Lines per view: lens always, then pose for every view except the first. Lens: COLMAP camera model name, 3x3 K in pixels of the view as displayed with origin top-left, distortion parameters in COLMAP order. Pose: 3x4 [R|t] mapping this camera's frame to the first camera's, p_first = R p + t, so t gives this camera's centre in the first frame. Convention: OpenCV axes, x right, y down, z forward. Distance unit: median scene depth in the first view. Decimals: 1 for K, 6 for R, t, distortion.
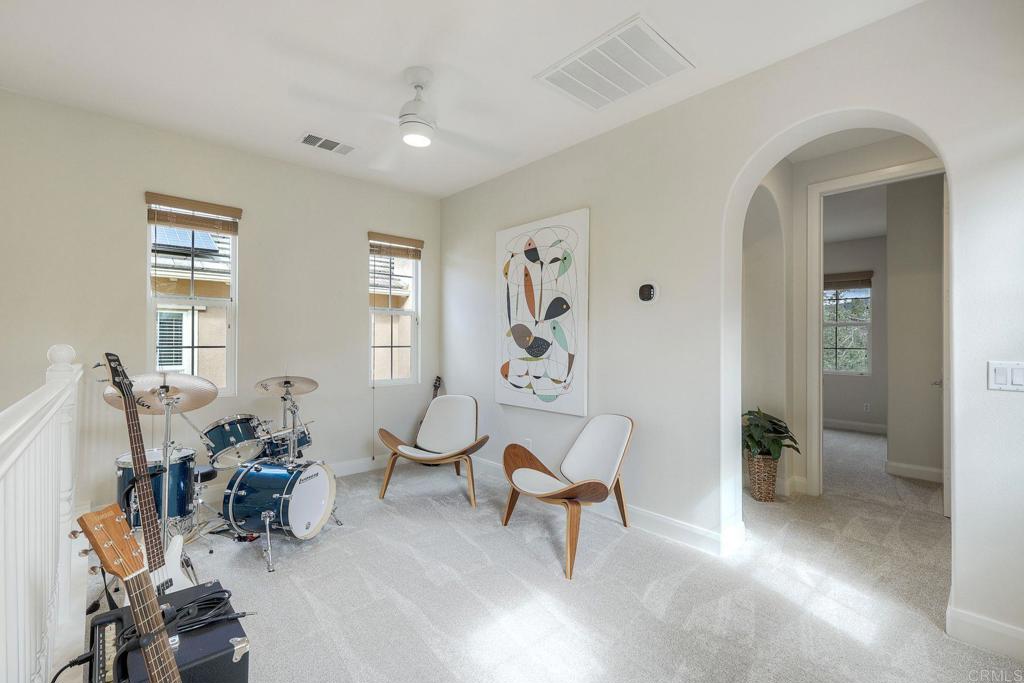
lens RADIAL K [[451.2, 0, 511.3], [0, 451.2, 335.9], [0, 0, 1]] dist [0.000565, 0.000008]
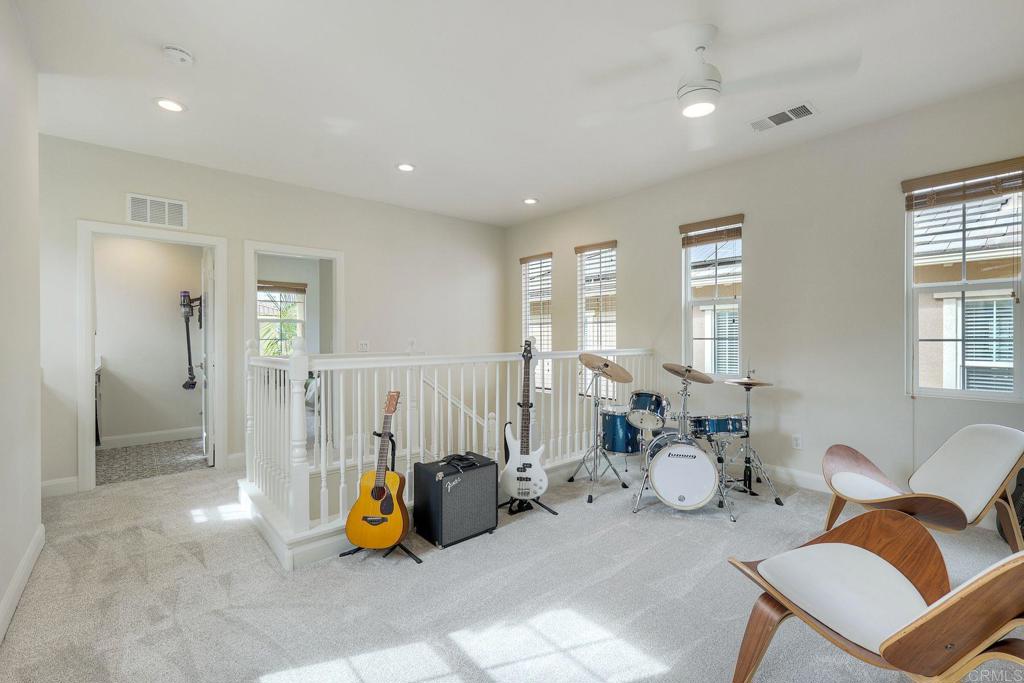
lens RADIAL K [[451.2, 0, 510.6], [0, 451.2, 342.9], [0, 0, 1]] dist [0.000565, 0.000008]
pose [[-0.070996, 0.021214, -0.997251, 0.555917], [0.012366, 0.999716, 0.020386, 0.001849], [0.997400, -0.010884, -0.071238, 0.529904]]
